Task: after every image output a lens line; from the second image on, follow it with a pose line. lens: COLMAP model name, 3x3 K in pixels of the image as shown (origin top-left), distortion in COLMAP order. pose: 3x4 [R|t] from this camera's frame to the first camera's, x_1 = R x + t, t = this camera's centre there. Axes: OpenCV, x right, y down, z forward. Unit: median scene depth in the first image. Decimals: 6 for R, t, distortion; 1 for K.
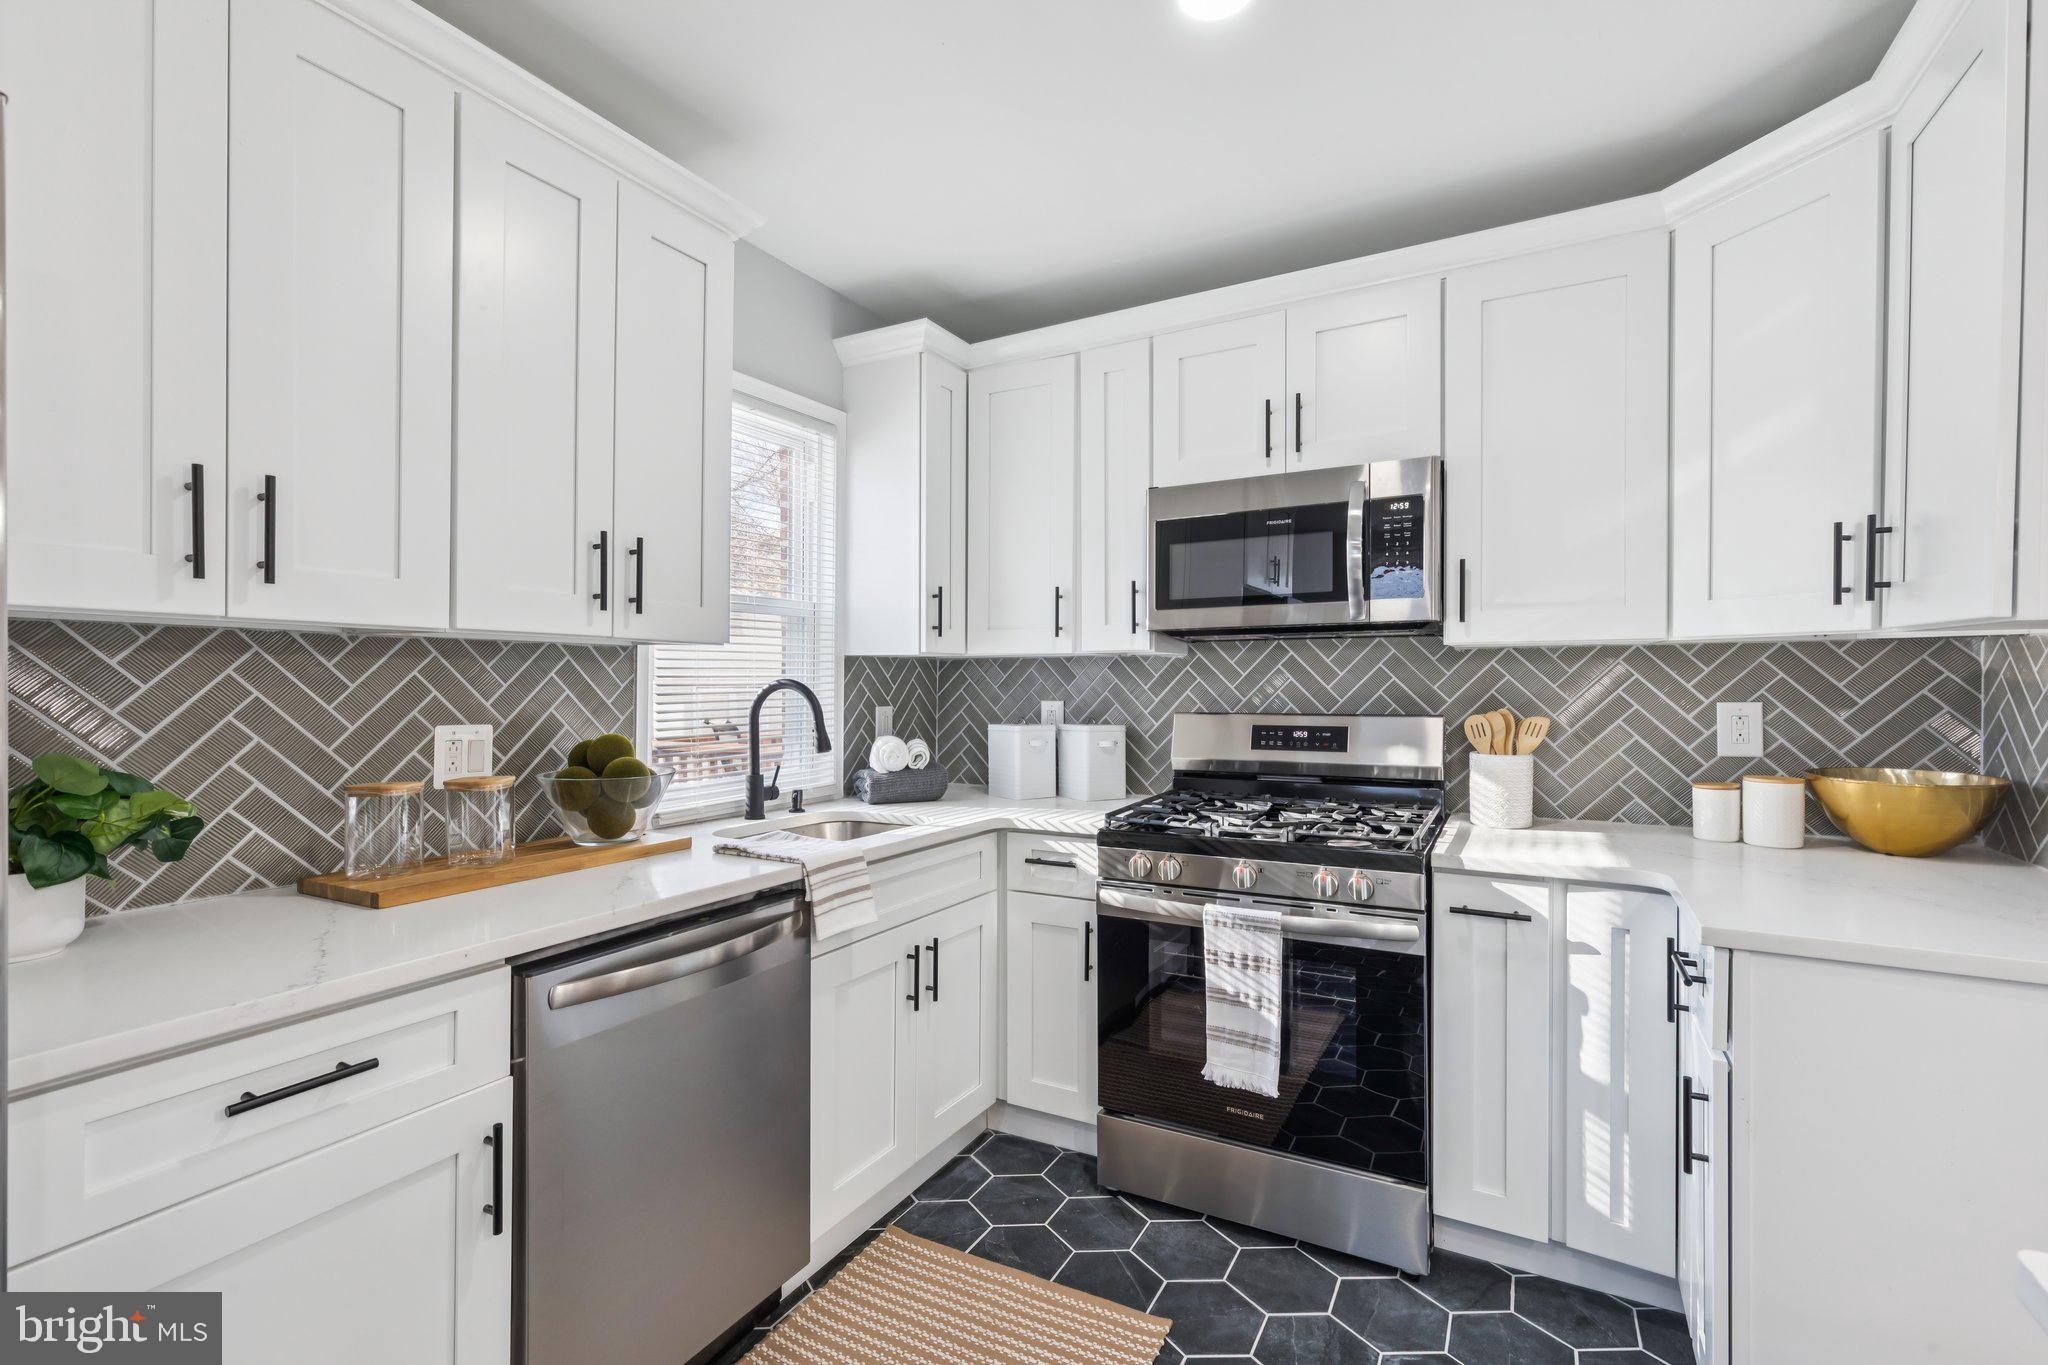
lens RADIAL K [[916.9, 0, 1026.1], [0, 916.9, 687.2], [0, 0, 1]] dist [0.005506, -0.000038]
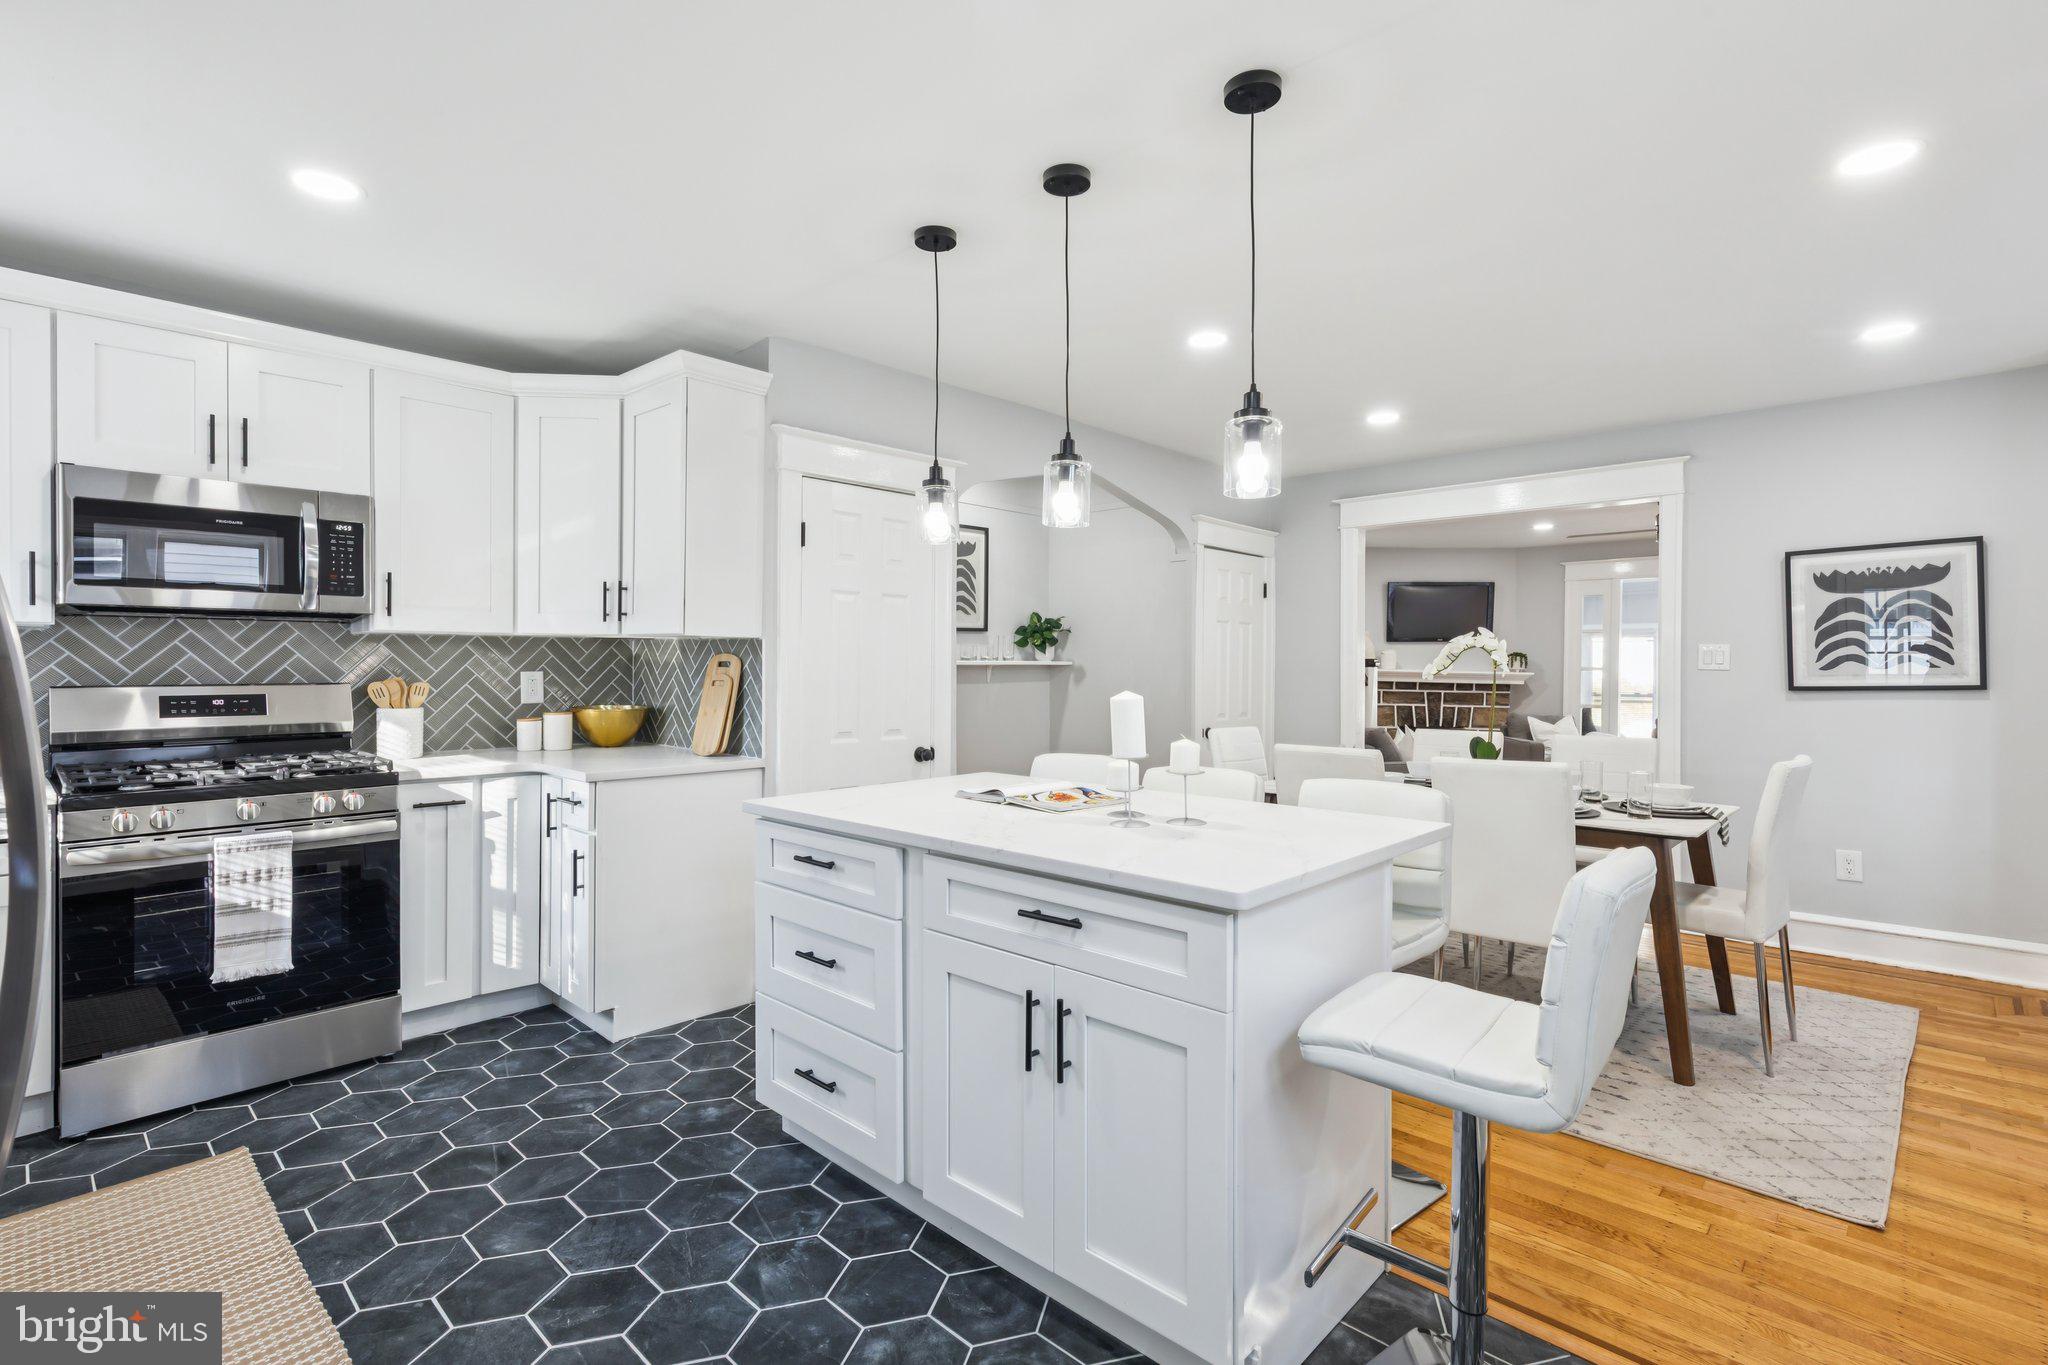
lens RADIAL K [[947.6, 0, 1027.6], [0, 947.6, 670.5], [0, 0, 1]] dist [0.005981, 0.000100]
pose [[0.249486, -0.002718, 0.968375, -0.712874], [0.001643, 0.999996, 0.002383, 0.012102], [-0.968377, 0.000997, 0.249490, -0.335981]]
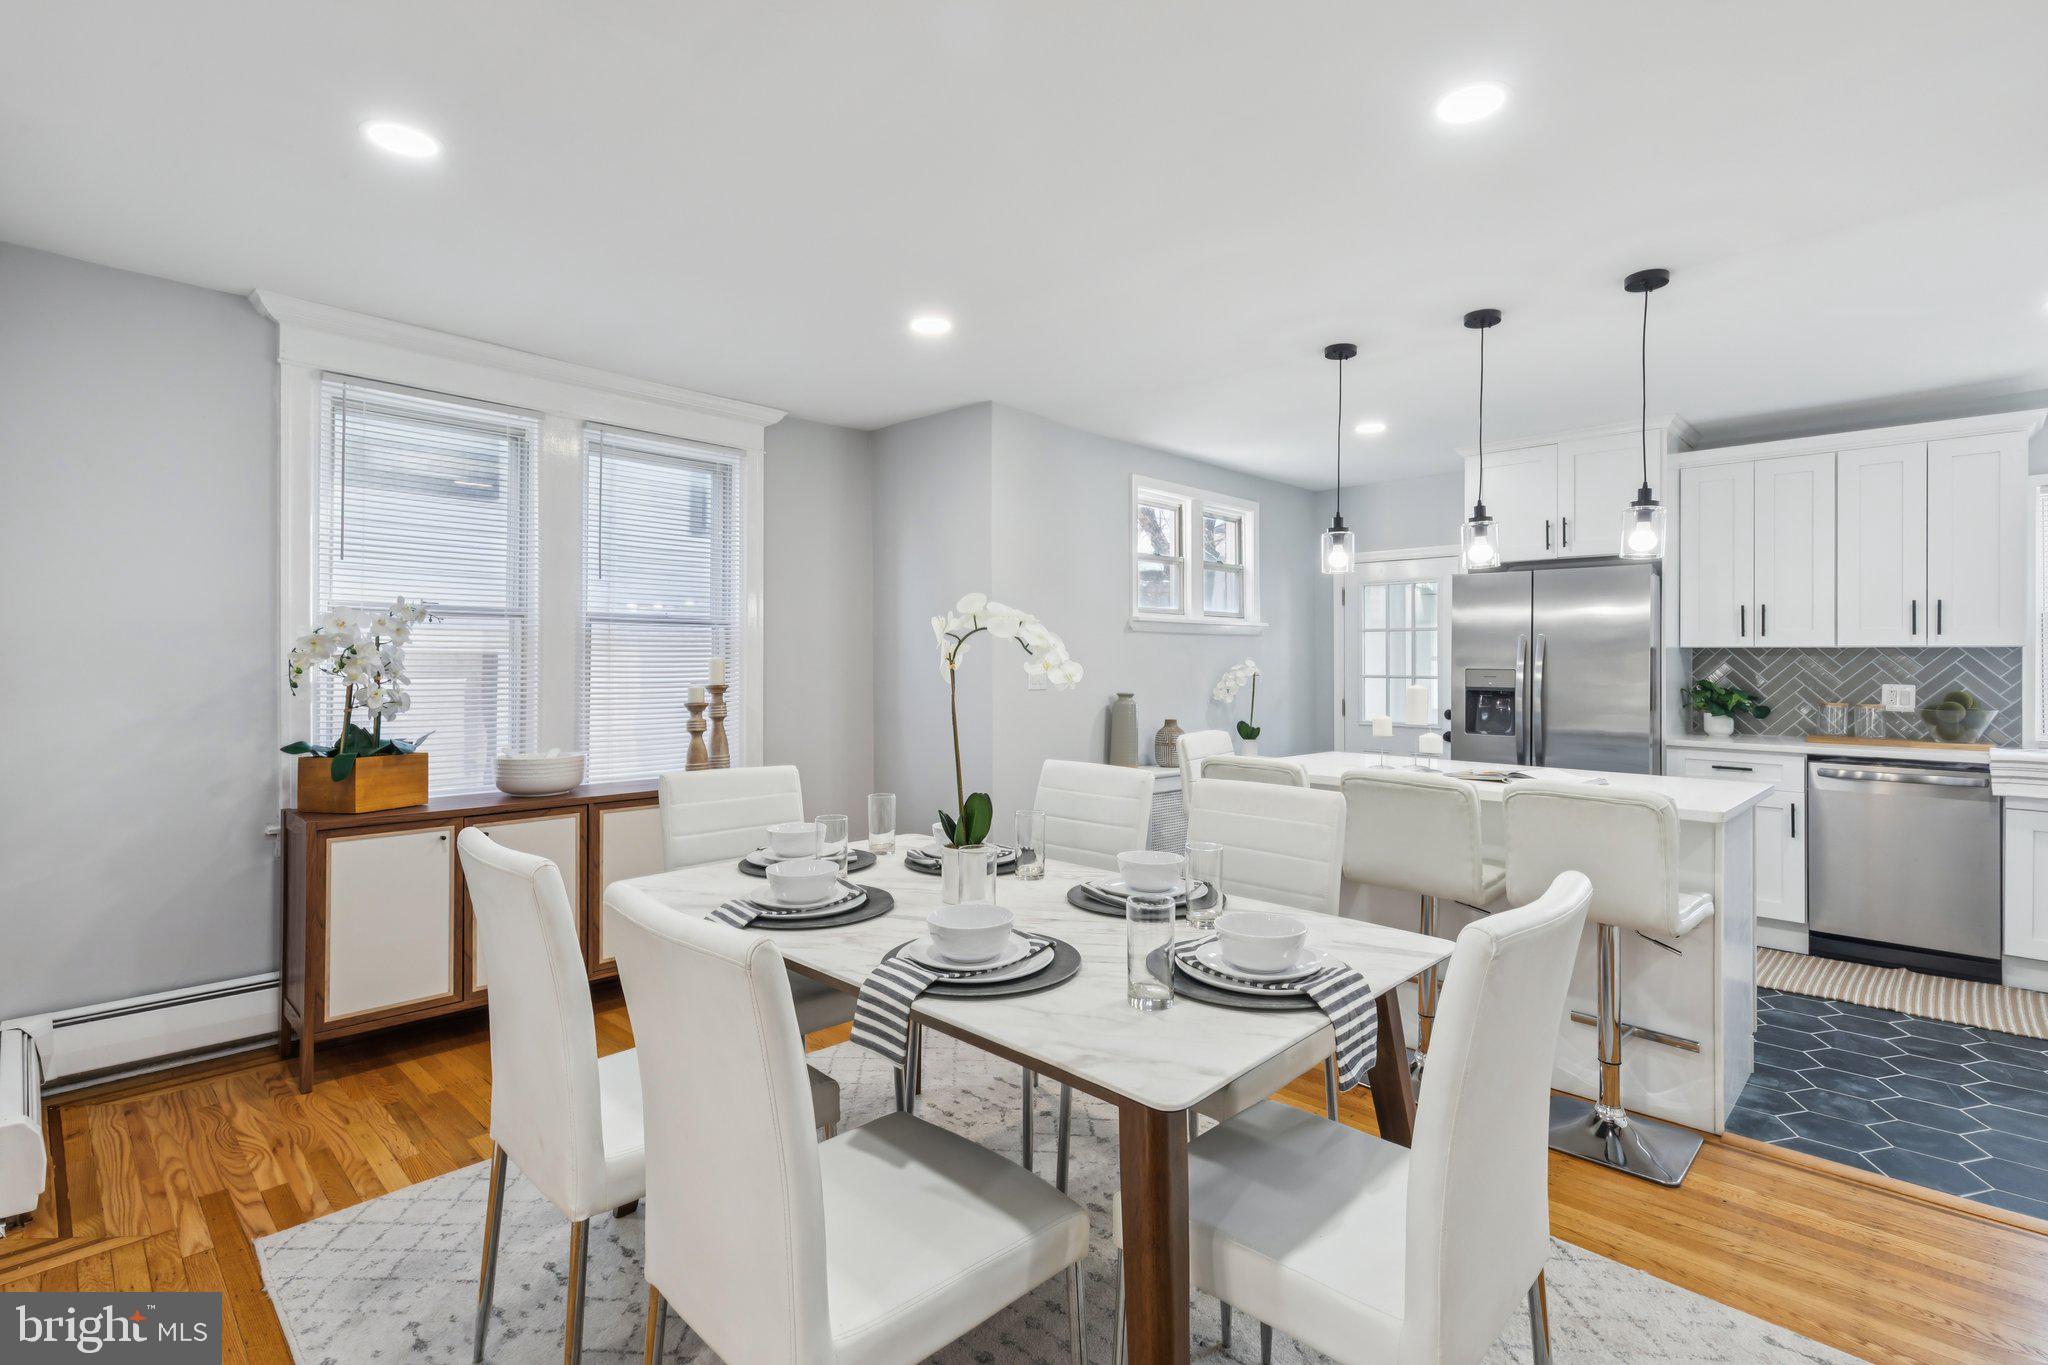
lens RADIAL K [[956.5, 0, 1032.2], [0, 956.5, 659.6], [0, 0, 1]] dist [0.000400, 0.000218]
pose [[-0.263923, -0.006050, -0.964525, 1.916483], [-0.011561, 0.999928, -0.003108, 0.009722], [0.964474, 0.010331, -0.263974, -0.389840]]
